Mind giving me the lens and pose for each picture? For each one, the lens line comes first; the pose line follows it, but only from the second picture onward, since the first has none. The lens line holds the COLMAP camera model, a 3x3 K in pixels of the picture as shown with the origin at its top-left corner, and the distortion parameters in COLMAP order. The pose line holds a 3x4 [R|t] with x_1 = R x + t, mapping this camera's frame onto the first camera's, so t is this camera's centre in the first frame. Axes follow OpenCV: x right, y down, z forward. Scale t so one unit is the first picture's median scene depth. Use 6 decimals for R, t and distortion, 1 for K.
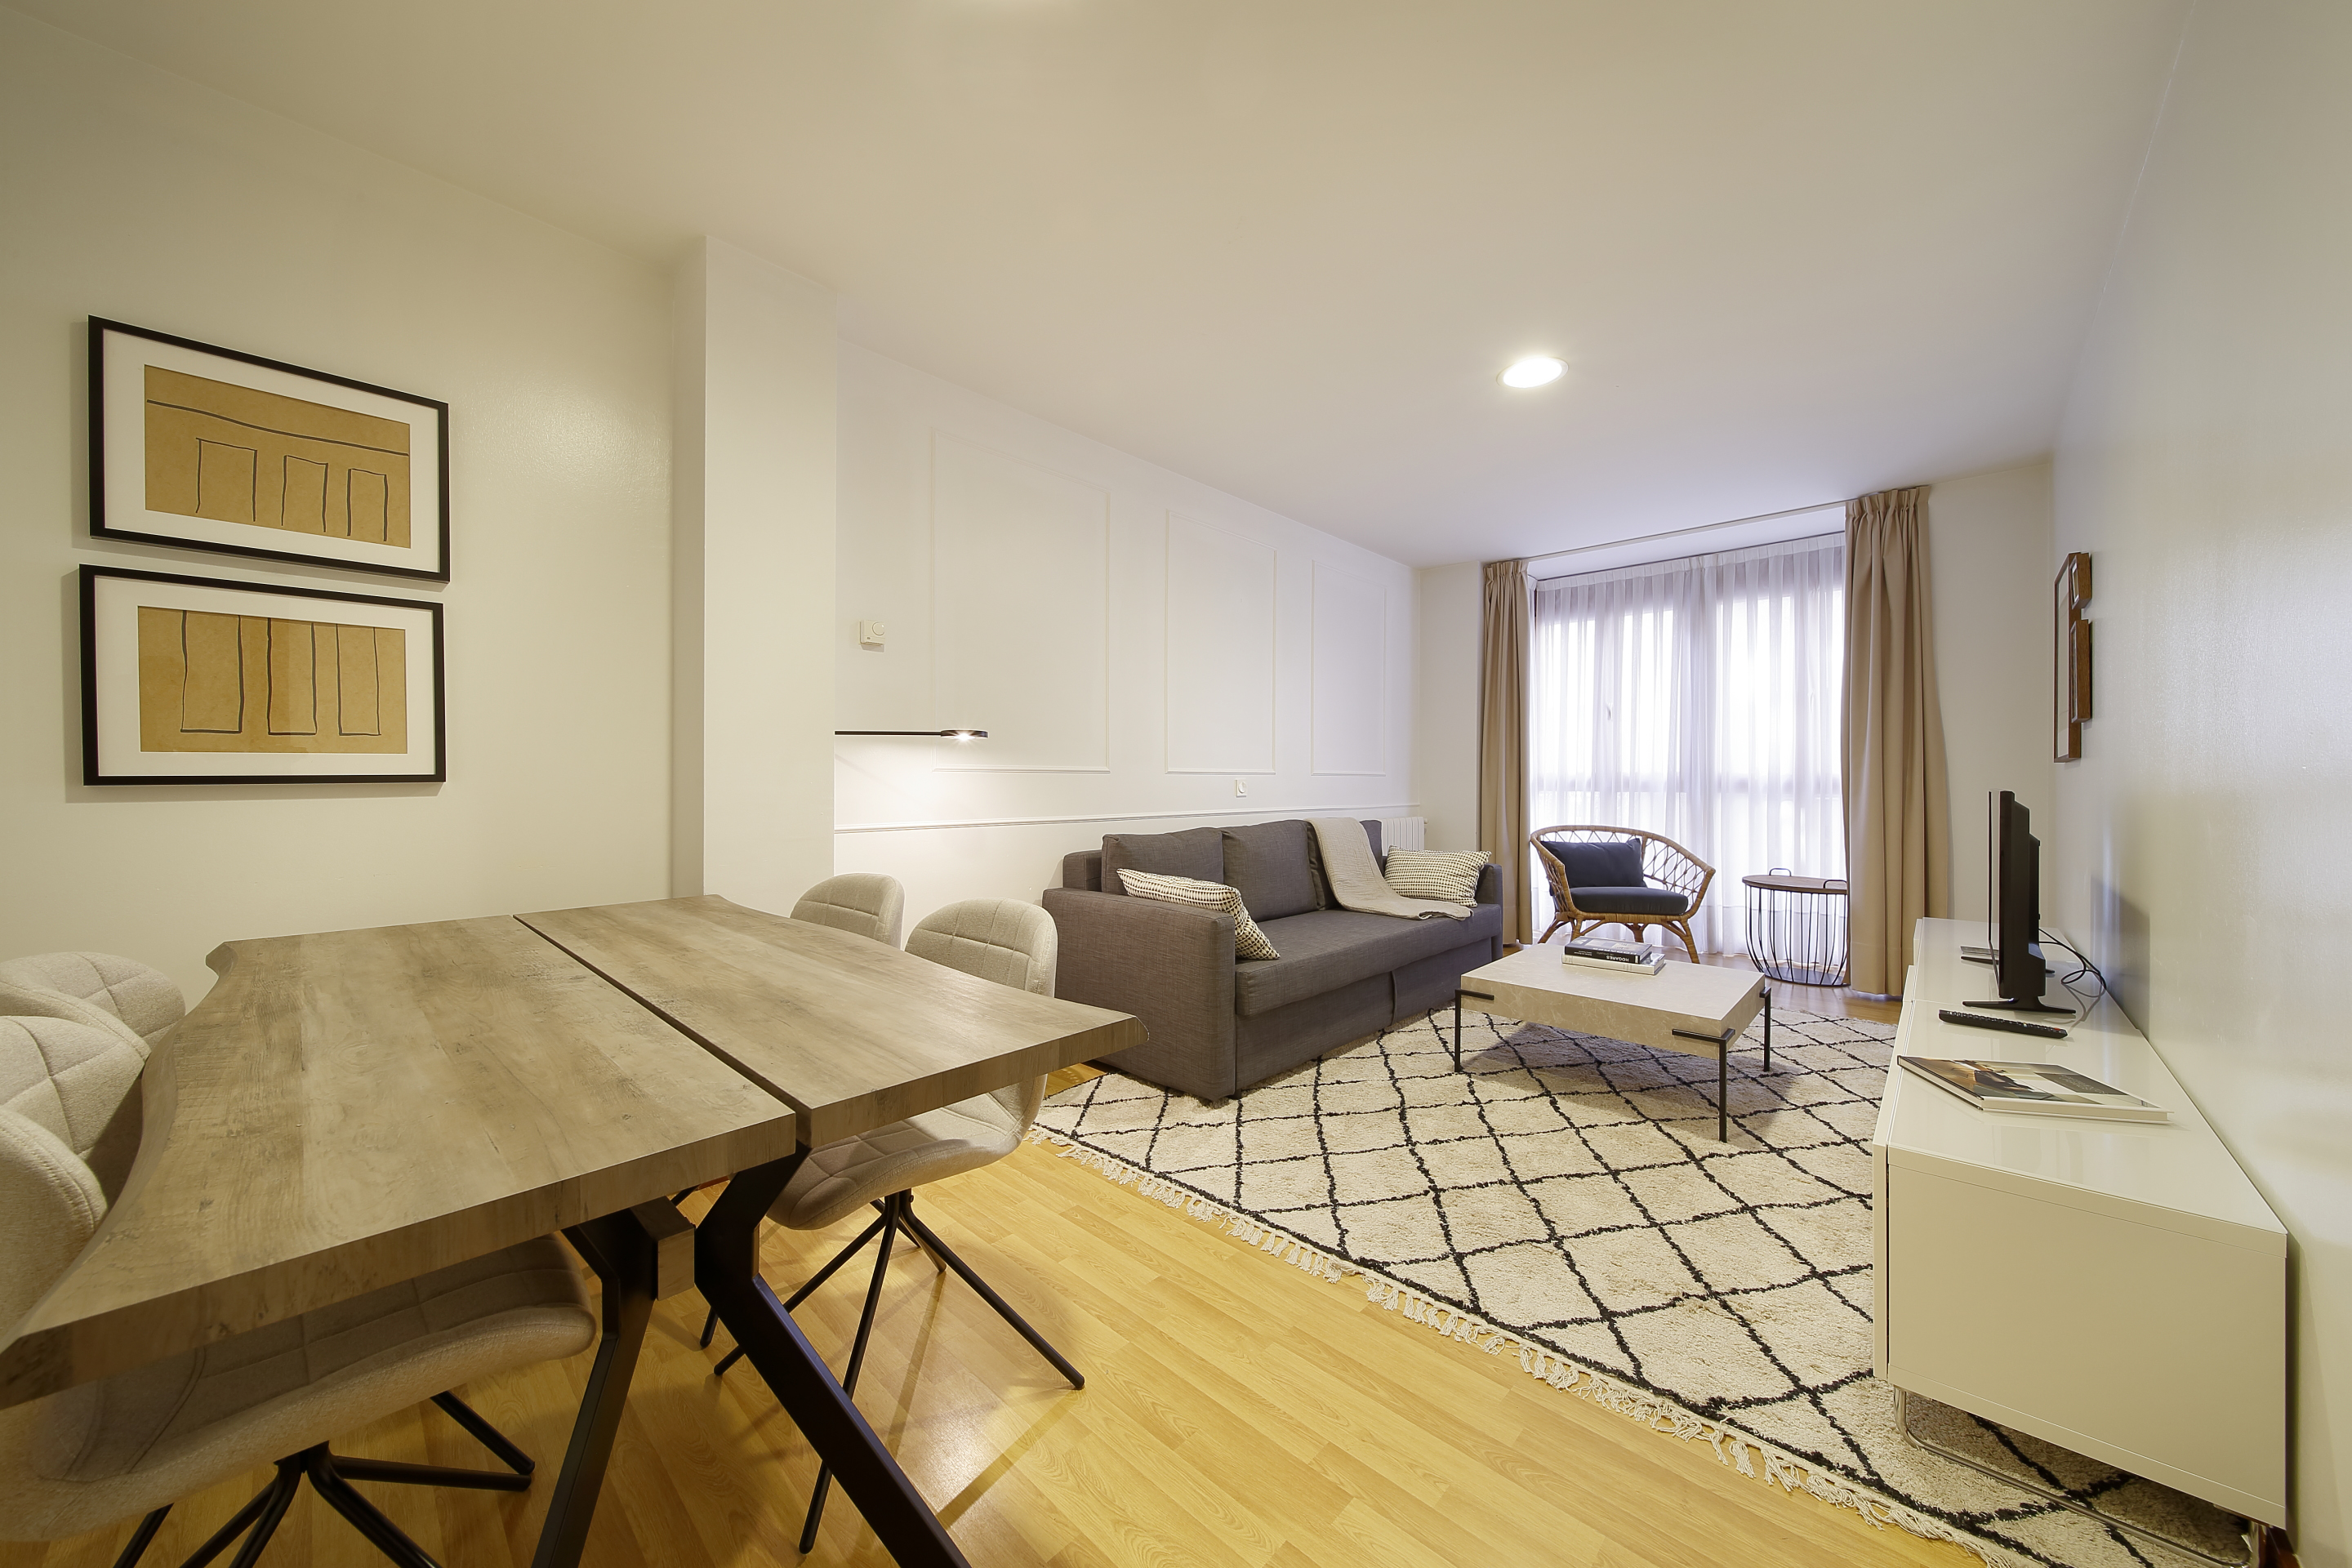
lens RADIAL K [[762.6, 0, 1176.0], [0, 762.6, 784.0], [0, 0, 1]] dist [-0.001765, -0.000256]
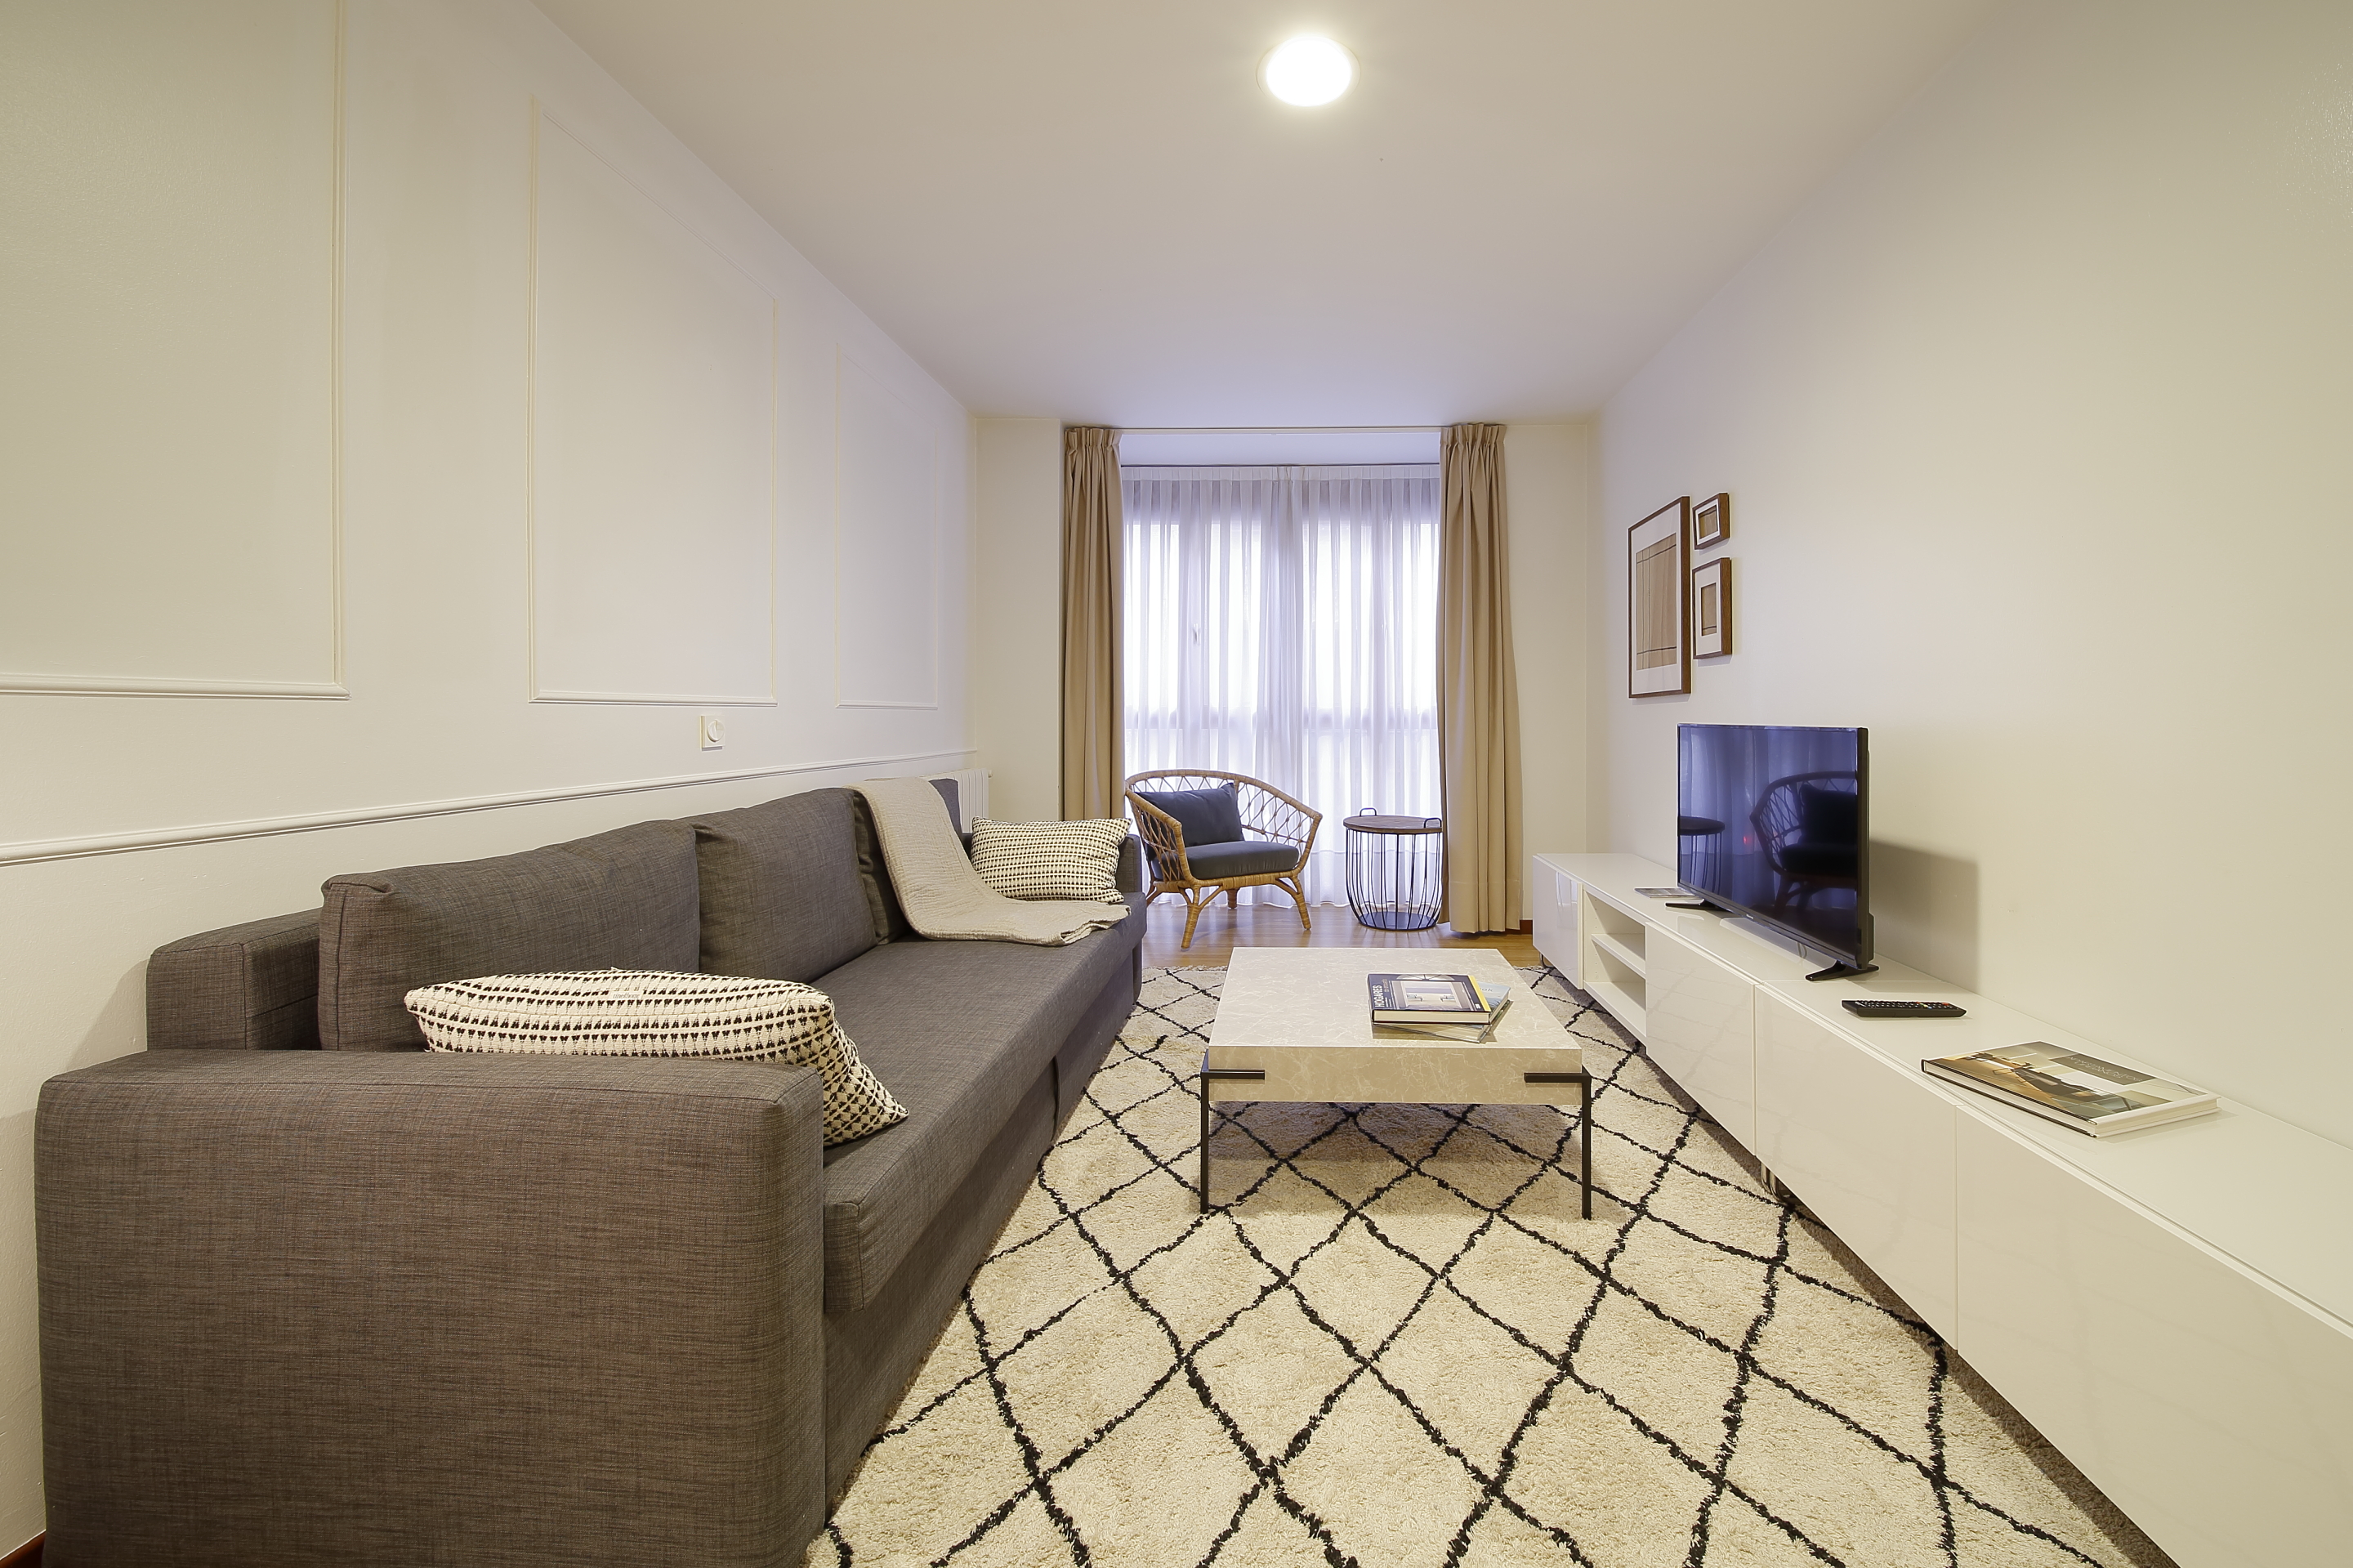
lens RADIAL K [[860.4, 0, 1247.6], [0, 860.4, 718.6], [0, 0, 1]] dist [-0.001481, -0.000277]
pose [[0.746408, -0.004401, 0.665474, -0.045711], [0.005141, 0.999986, 0.000847, -0.003542], [-0.665469, 0.002789, 0.746420, 0.469151]]
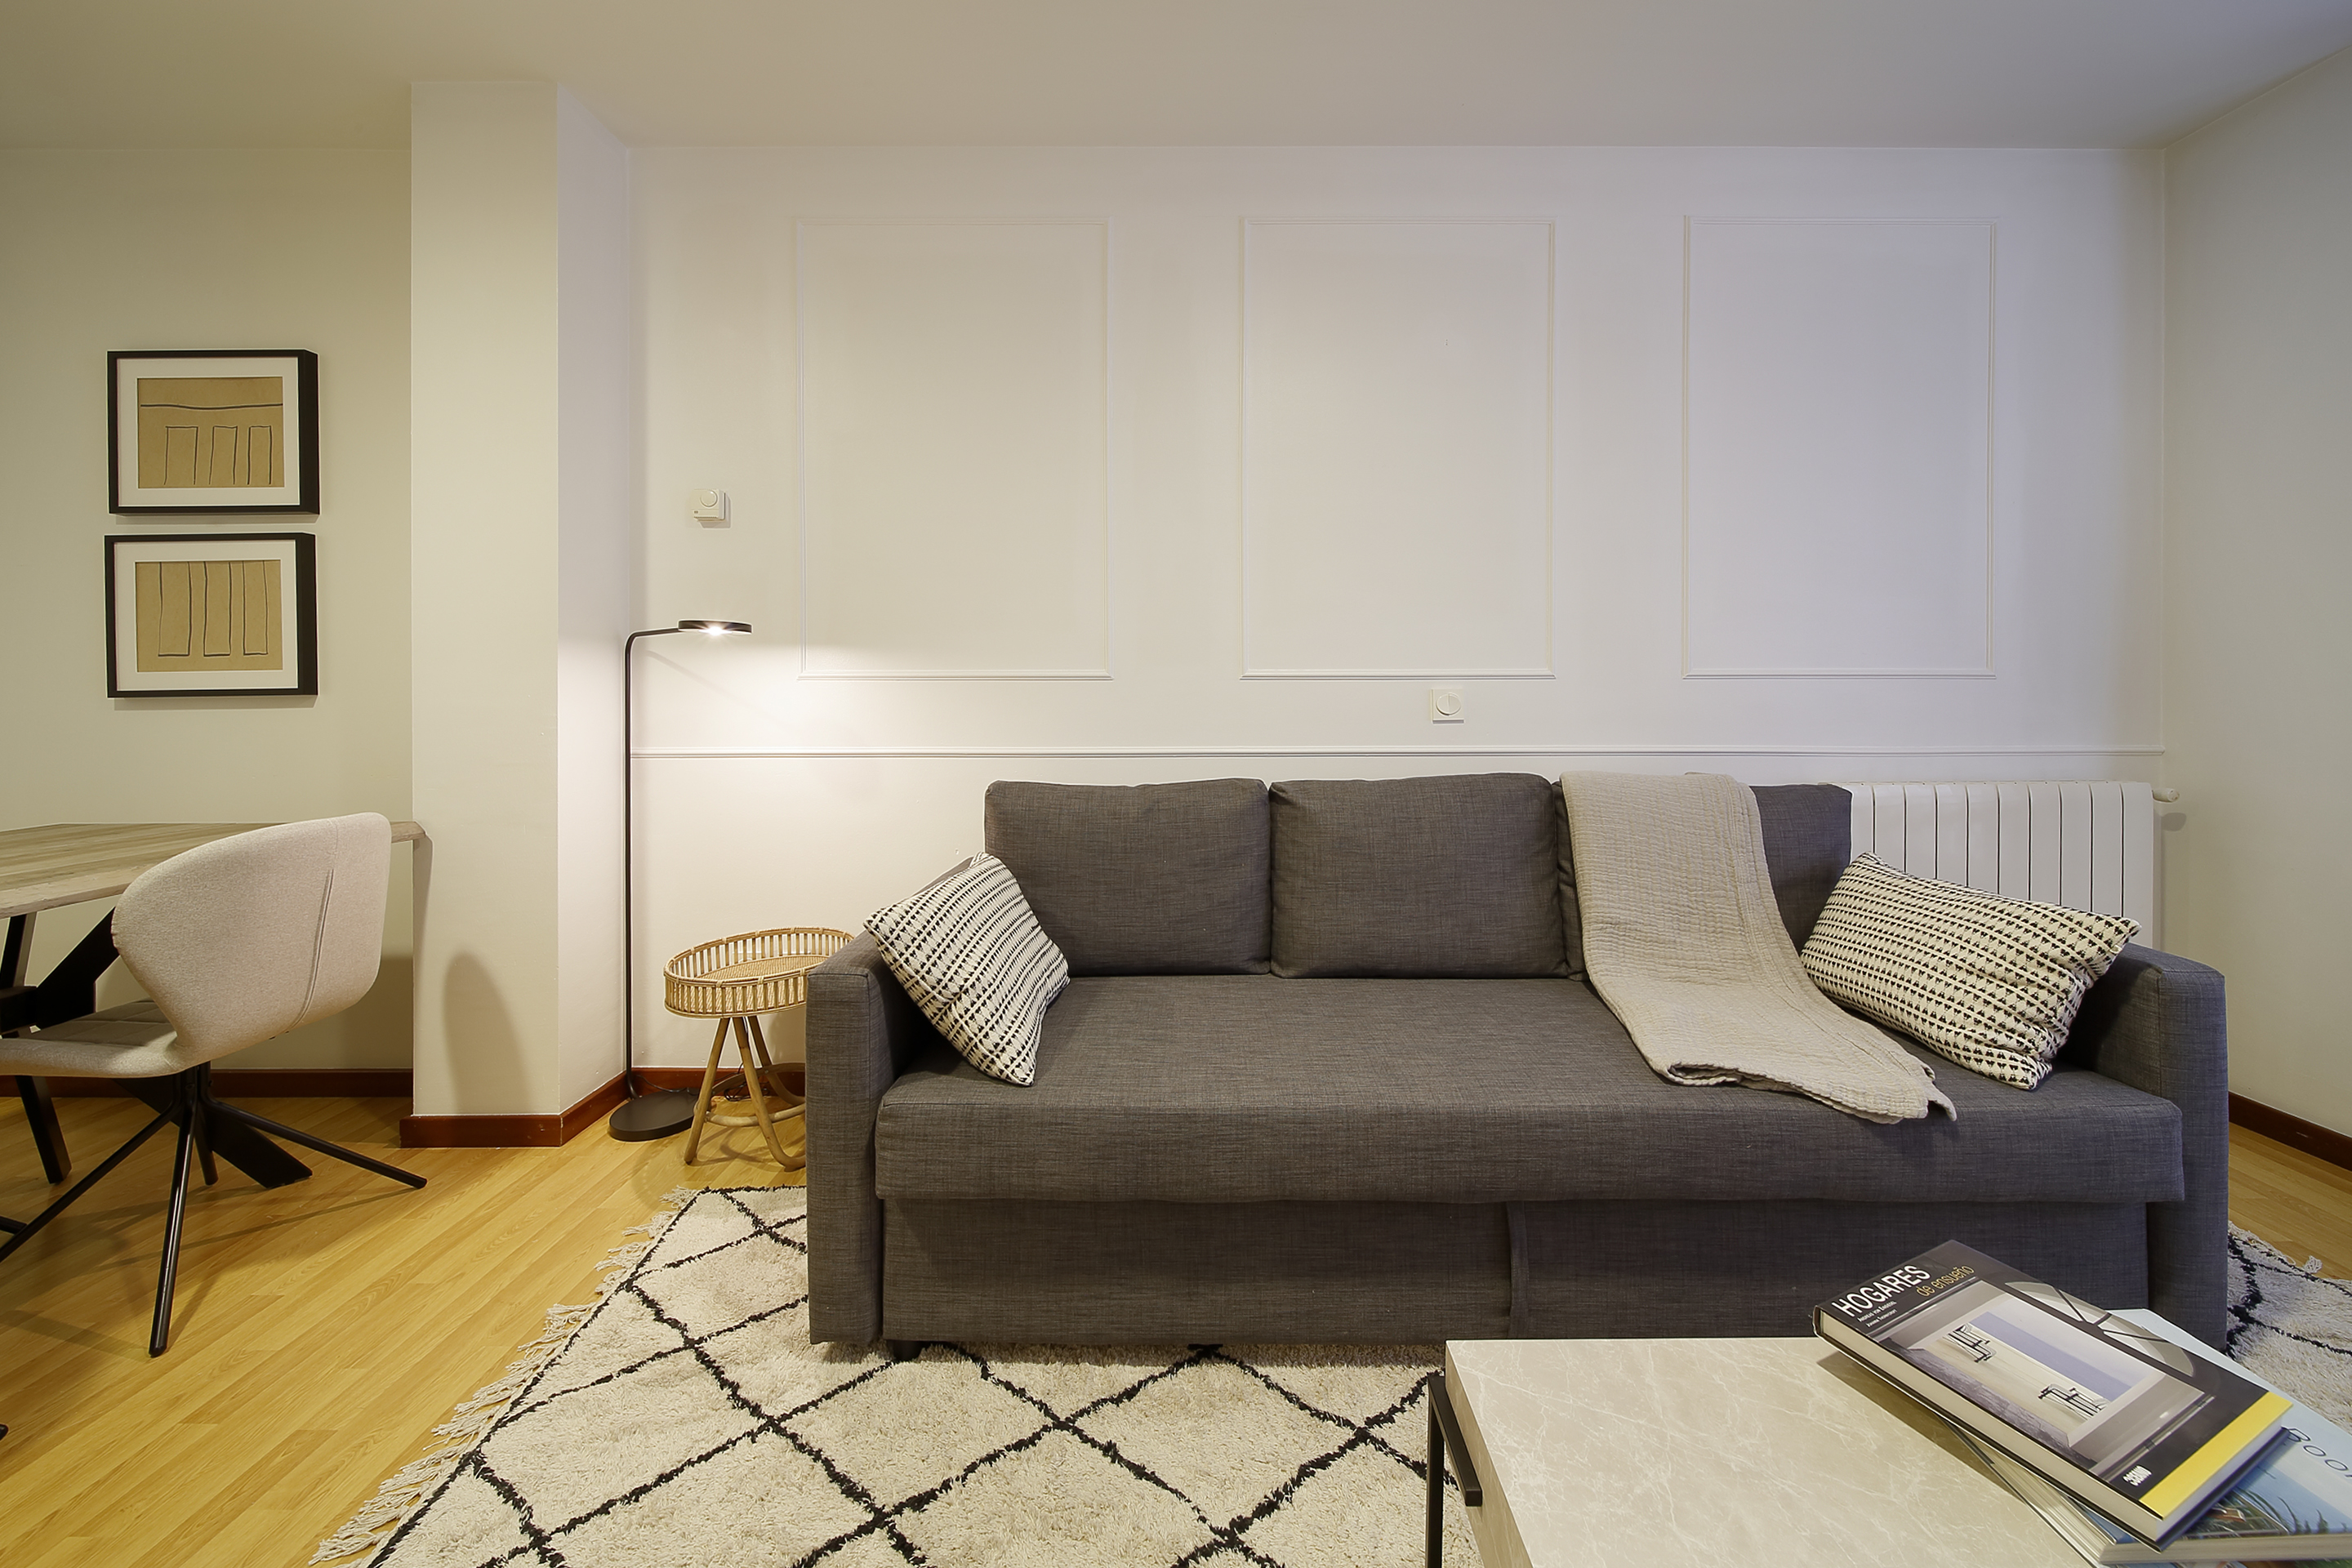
lens RADIAL K [[838.4, 0, 1183.4], [0, 838.4, 692.7], [0, 0, 1]] dist [-0.000127, -0.000371]
pose [[0.710513, -0.001011, -0.703684, 0.521258], [-0.000864, 0.999997, -0.002310, -0.002633], [0.703684, 0.002250, 0.710510, 0.678542]]
